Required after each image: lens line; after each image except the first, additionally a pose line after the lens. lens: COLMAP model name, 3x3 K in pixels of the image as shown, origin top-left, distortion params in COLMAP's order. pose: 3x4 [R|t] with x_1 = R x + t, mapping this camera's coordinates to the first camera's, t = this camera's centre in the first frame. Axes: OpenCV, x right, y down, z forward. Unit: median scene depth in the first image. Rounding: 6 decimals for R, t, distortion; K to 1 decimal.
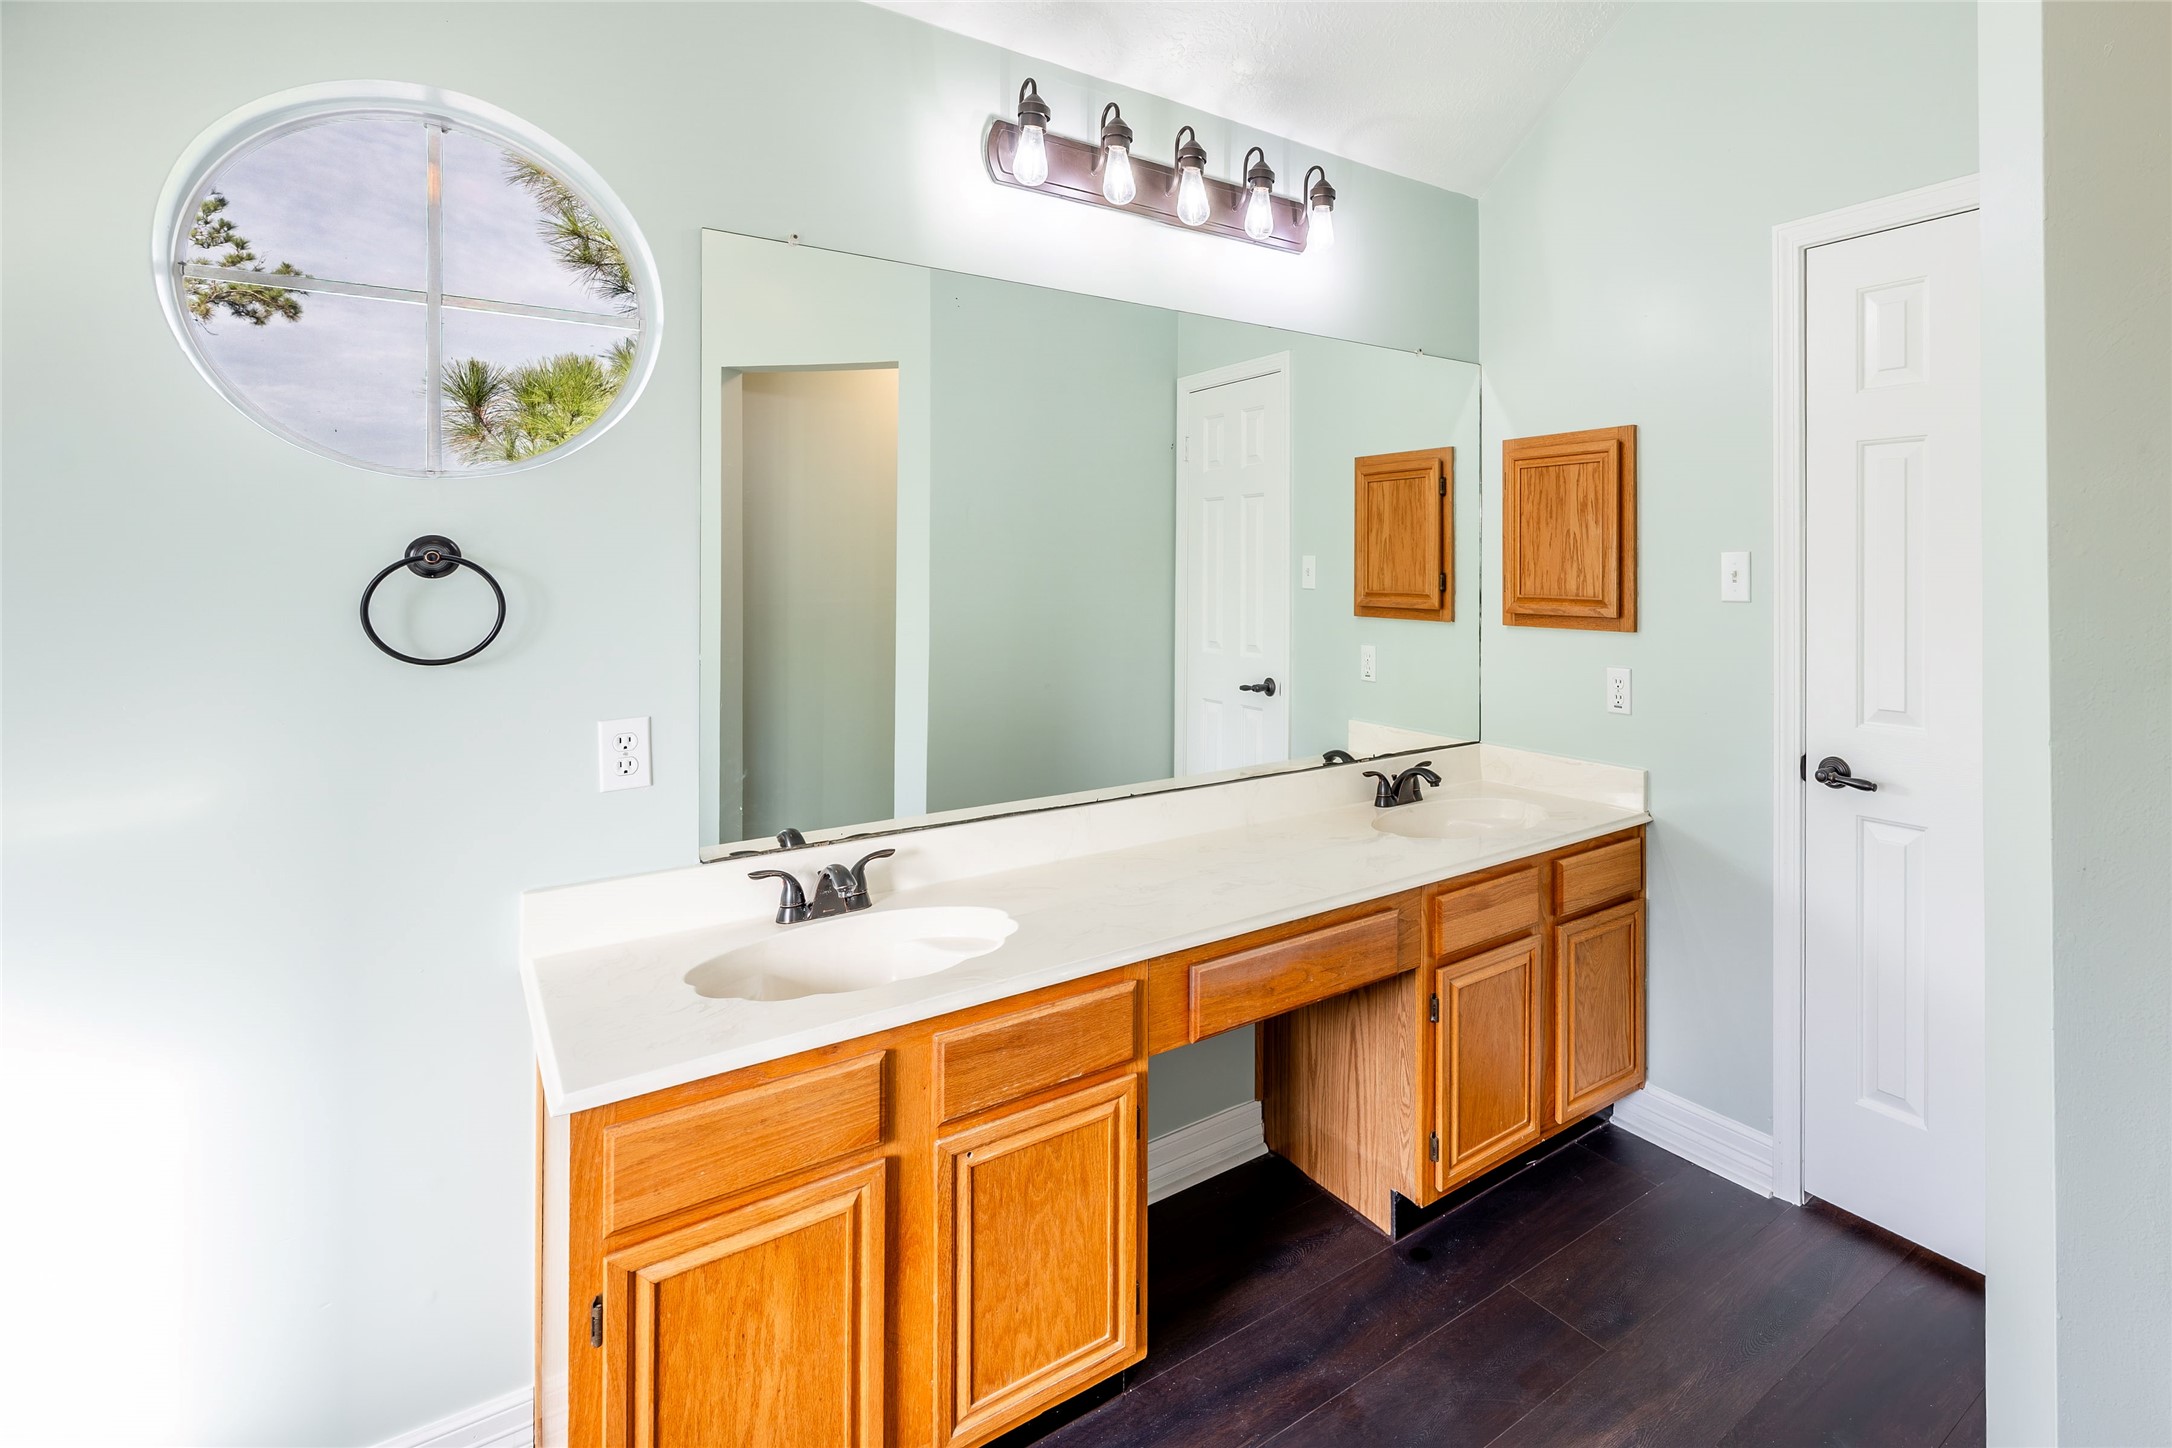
lens RADIAL K [[852.4, 0, 1092.2], [0, 852.4, 722.4], [0, 0, 1]] dist [0.002578, 0.000439]
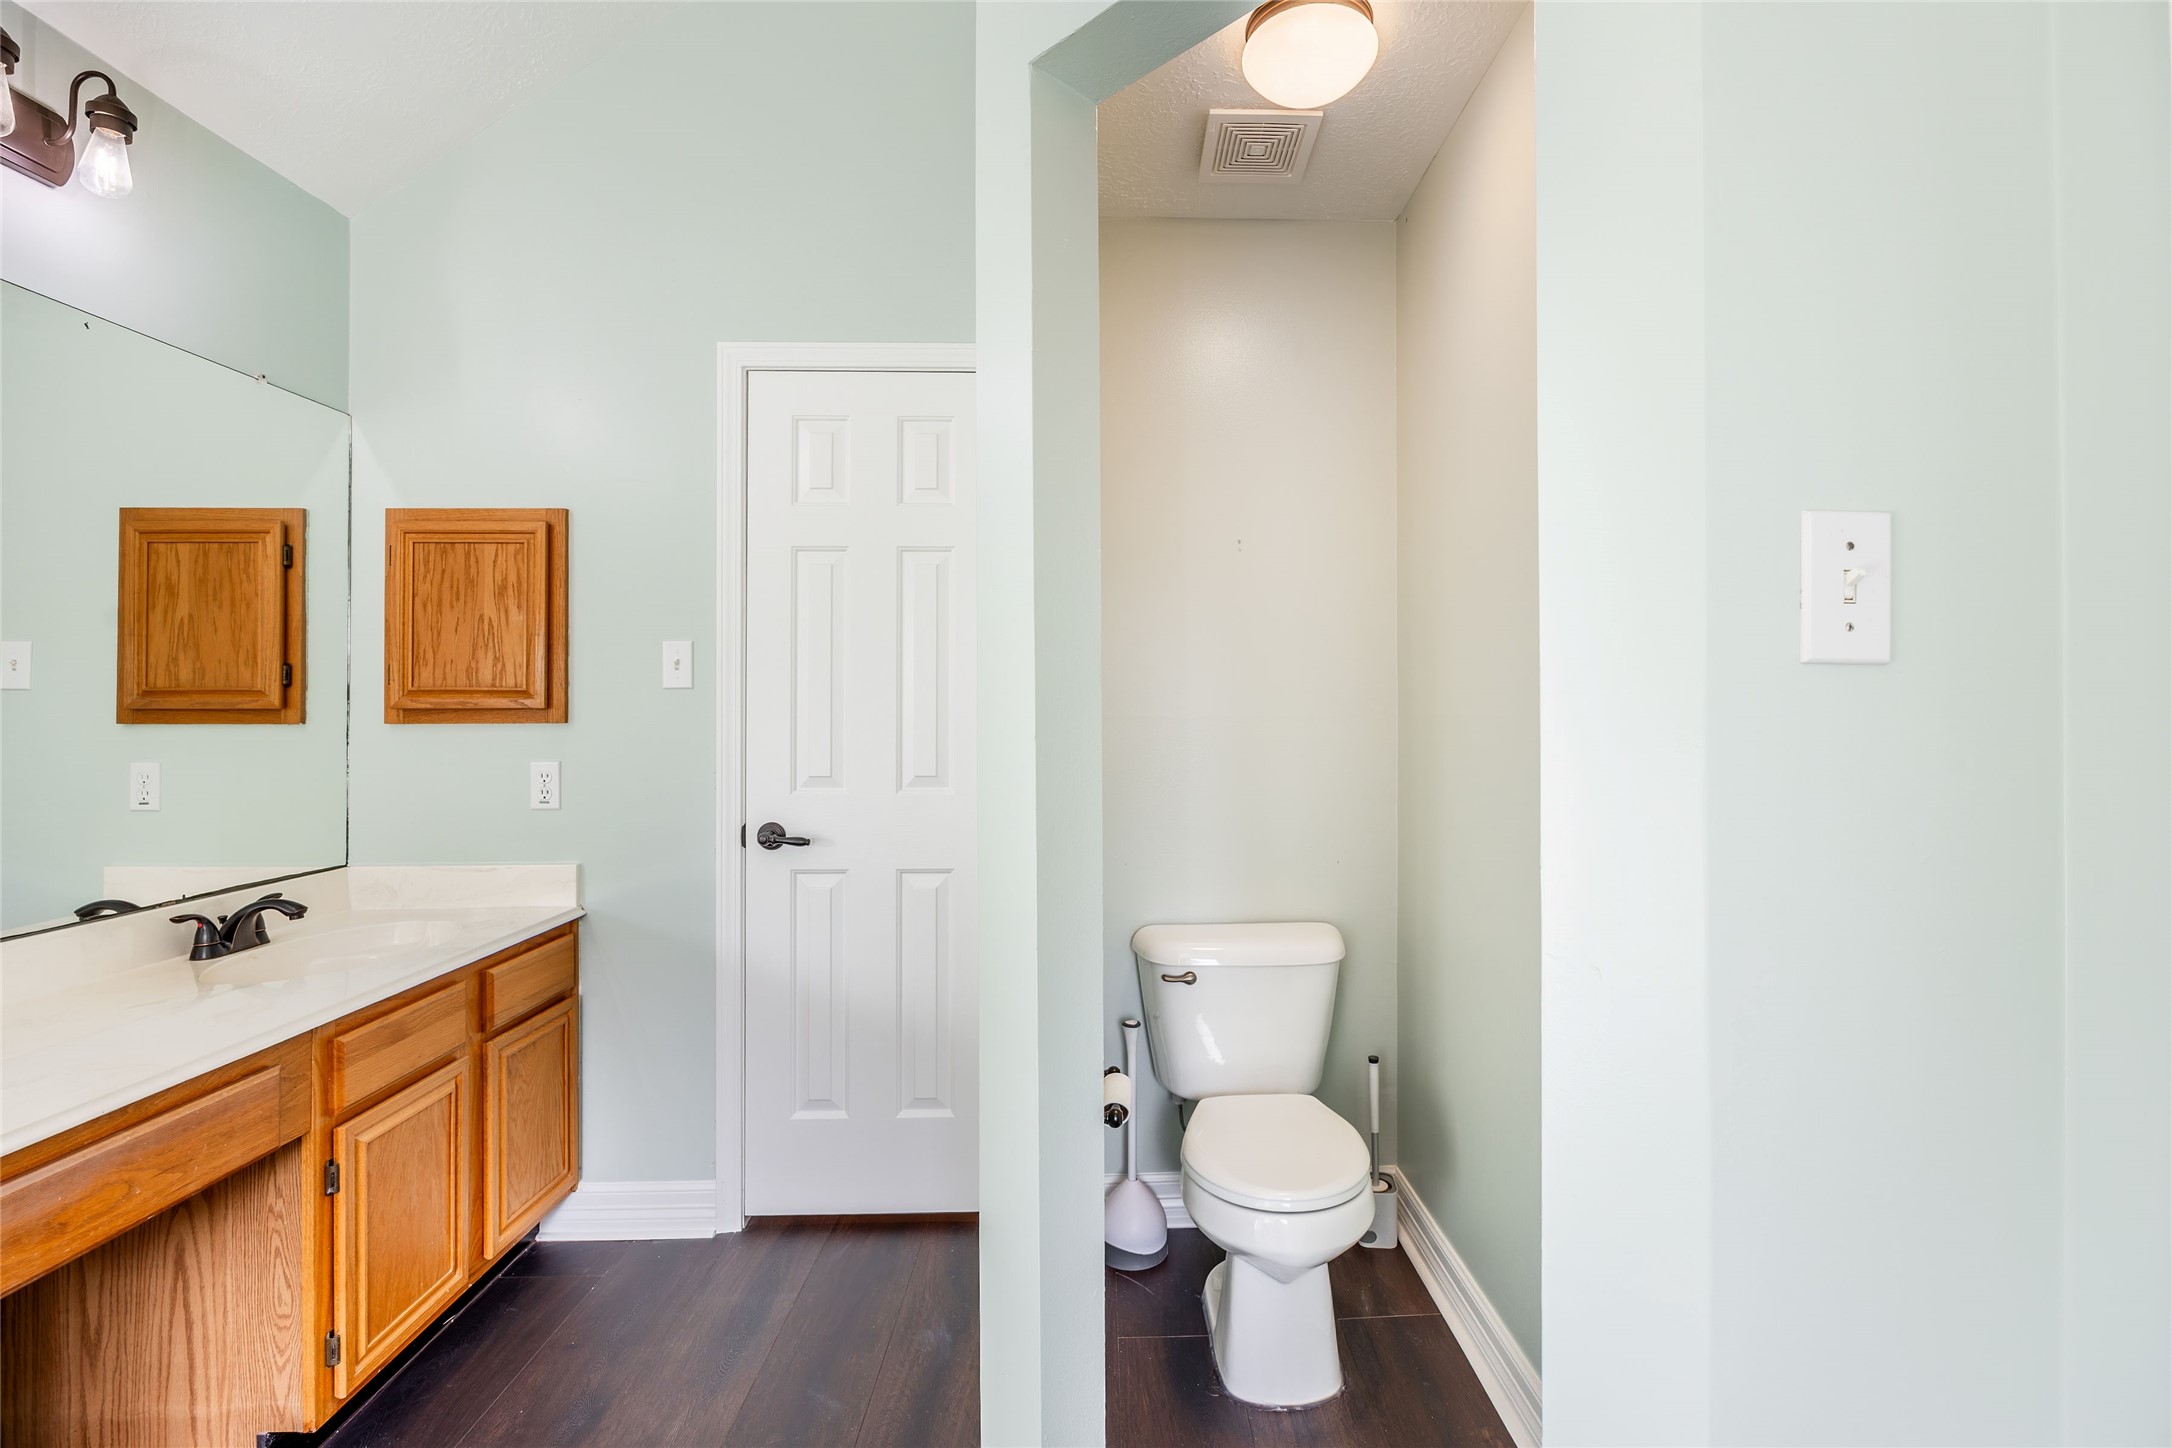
lens RADIAL K [[946.9, 0, 1084.1], [0, 946.9, 723.1], [0, 0, 1]] dist [-0.012053, 0.001009]
pose [[0.617761, 0.001426, 0.786365, 0.152544], [0.004297, 0.999977, -0.005189, -0.094749], [-0.786354, 0.006585, 0.617741, -0.121927]]
